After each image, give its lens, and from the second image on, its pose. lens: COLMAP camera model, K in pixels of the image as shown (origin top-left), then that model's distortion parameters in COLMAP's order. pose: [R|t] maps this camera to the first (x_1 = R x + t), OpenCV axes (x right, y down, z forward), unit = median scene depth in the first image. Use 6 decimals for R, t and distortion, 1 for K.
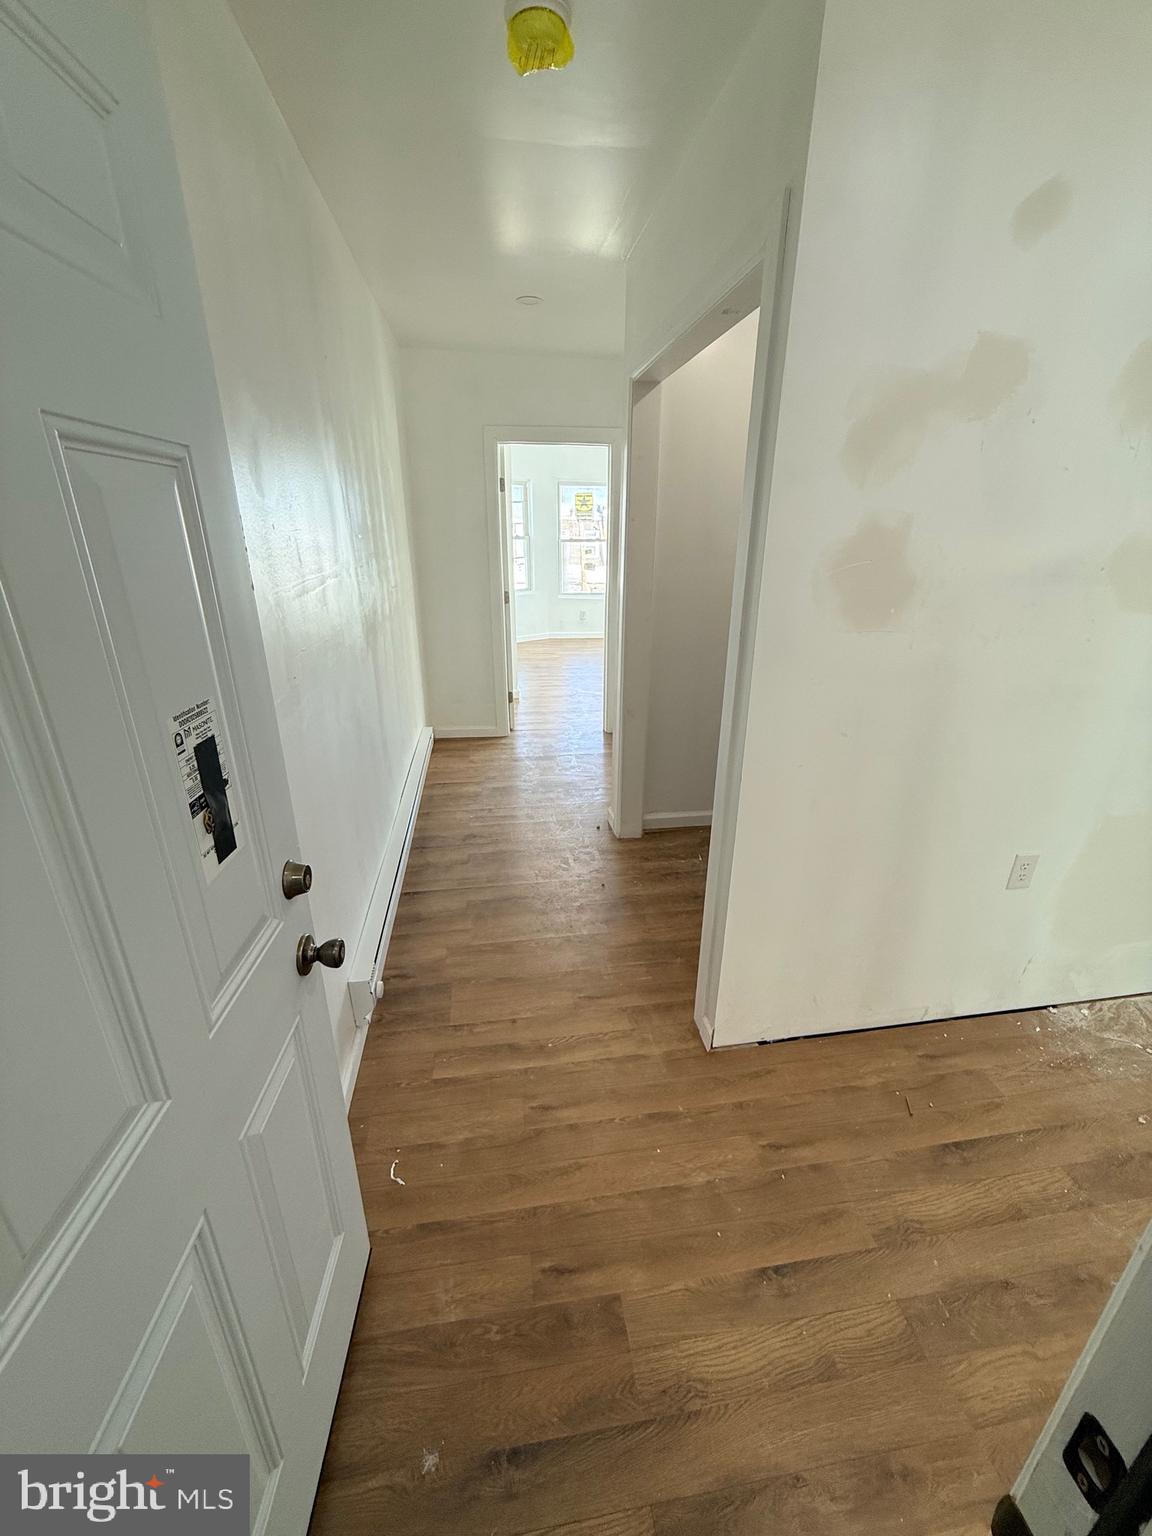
lens RADIAL K [[607.8, 0, 577.4], [0, 607.8, 753.7], [0, 0, 1]] dist [-0.002407, 0.000300]
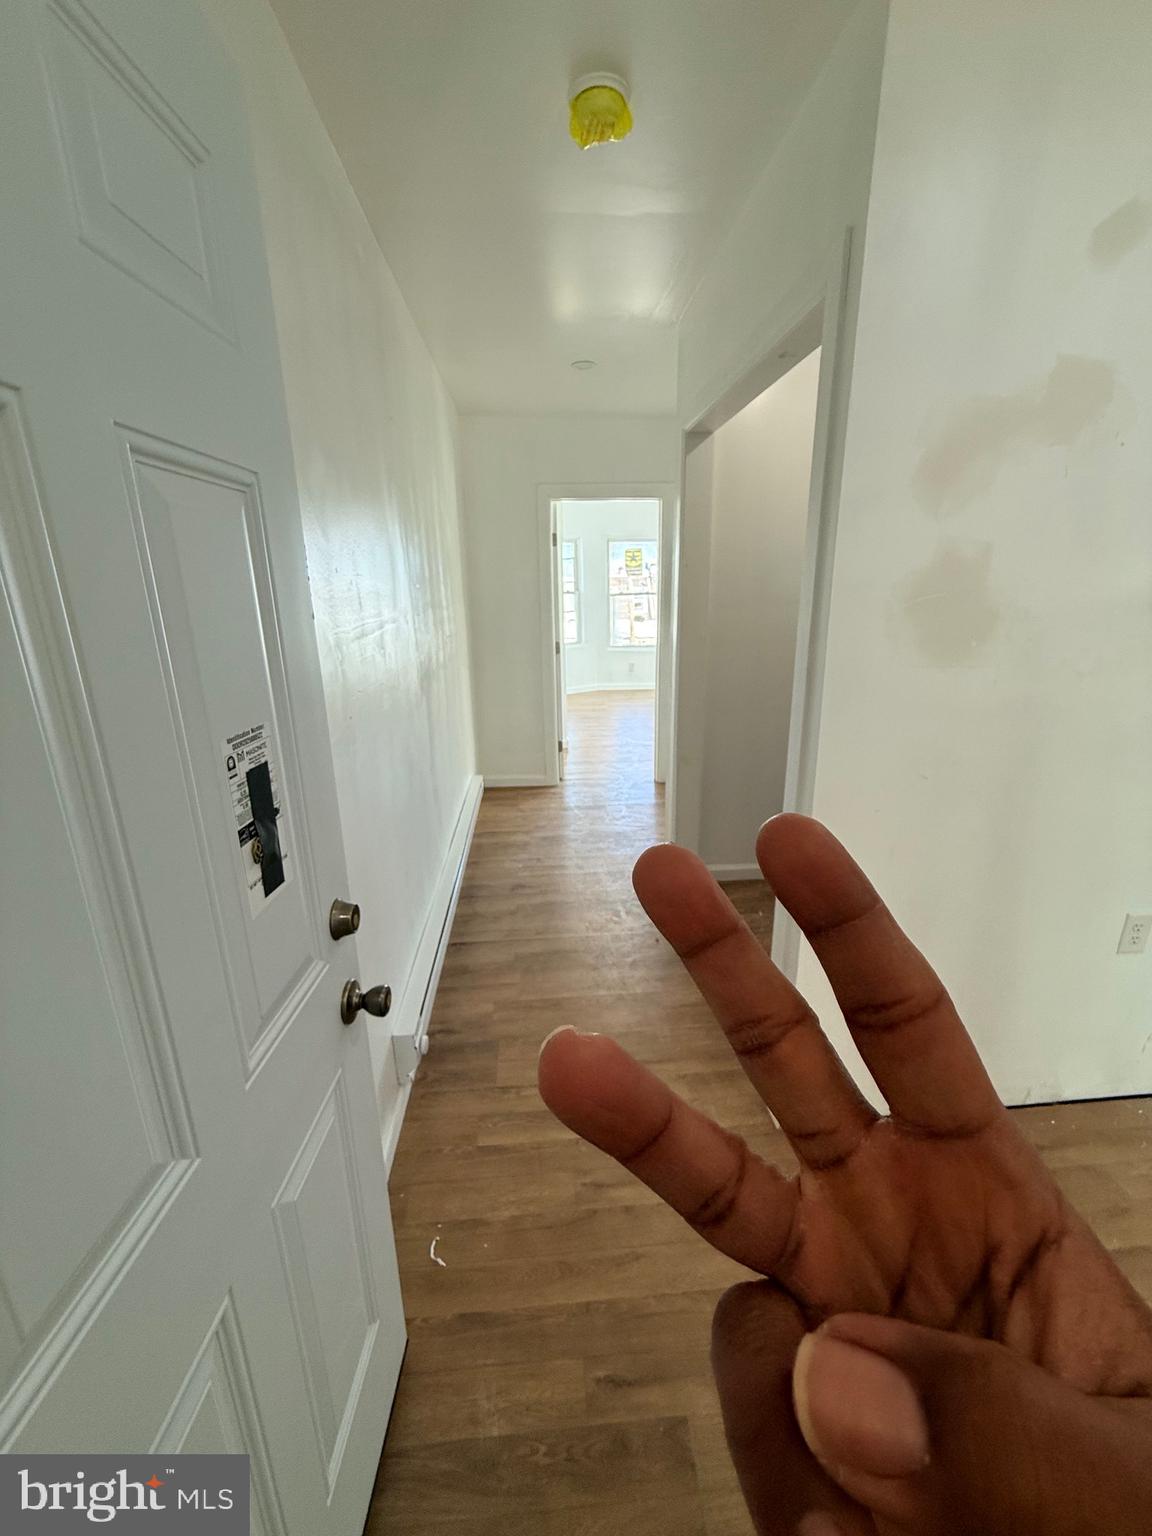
lens RADIAL K [[607.8, 0, 579.2], [0, 607.8, 757.4], [0, 0, 1]] dist [-0.002407, 0.000300]
pose [[0.997336, 0.002446, -0.072897, -0.014964], [-0.008535, 0.996485, -0.083341, 0.016590], [0.072437, 0.083741, 0.993851, 0.033405]]
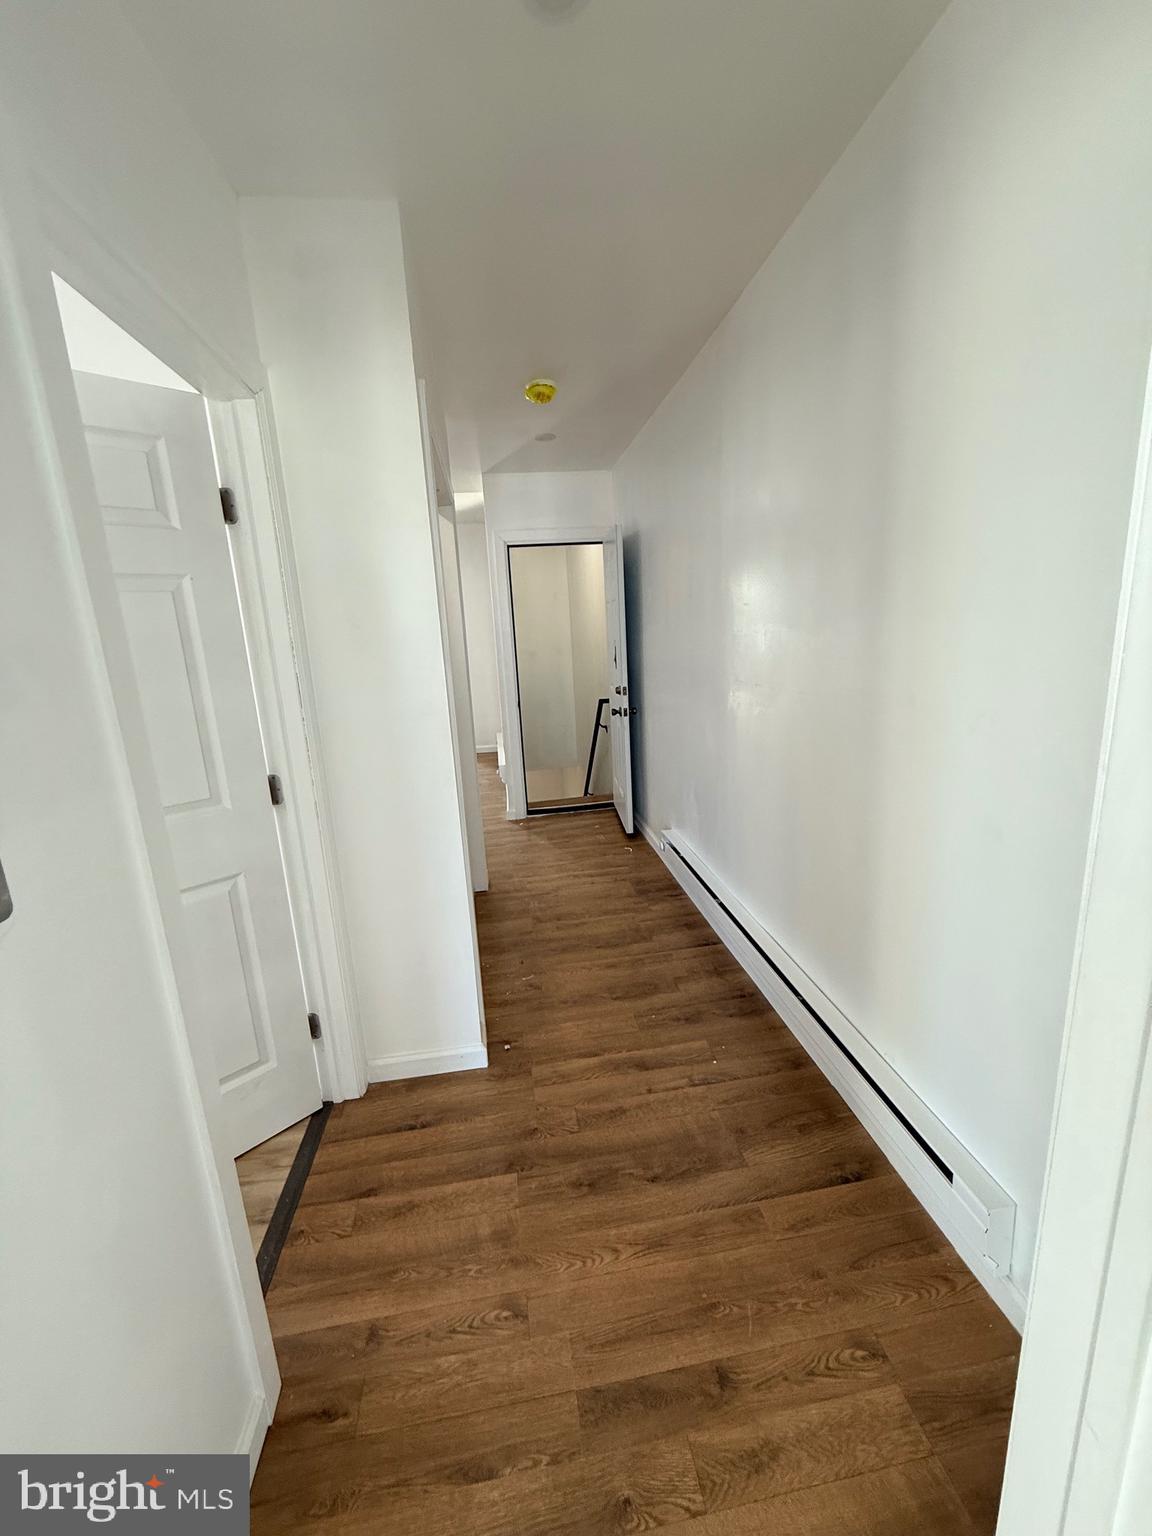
lens RADIAL K [[607.8, 0, 573.5], [0, 607.8, 761.7], [0, 0, 1]] dist [-0.002407, 0.000300]
pose [[-0.998396, 0.050305, 0.025989, -0.113408], [0.056263, 0.829825, 0.555180, -0.820310], [0.006362, 0.555752, -0.831324, 2.272531]]
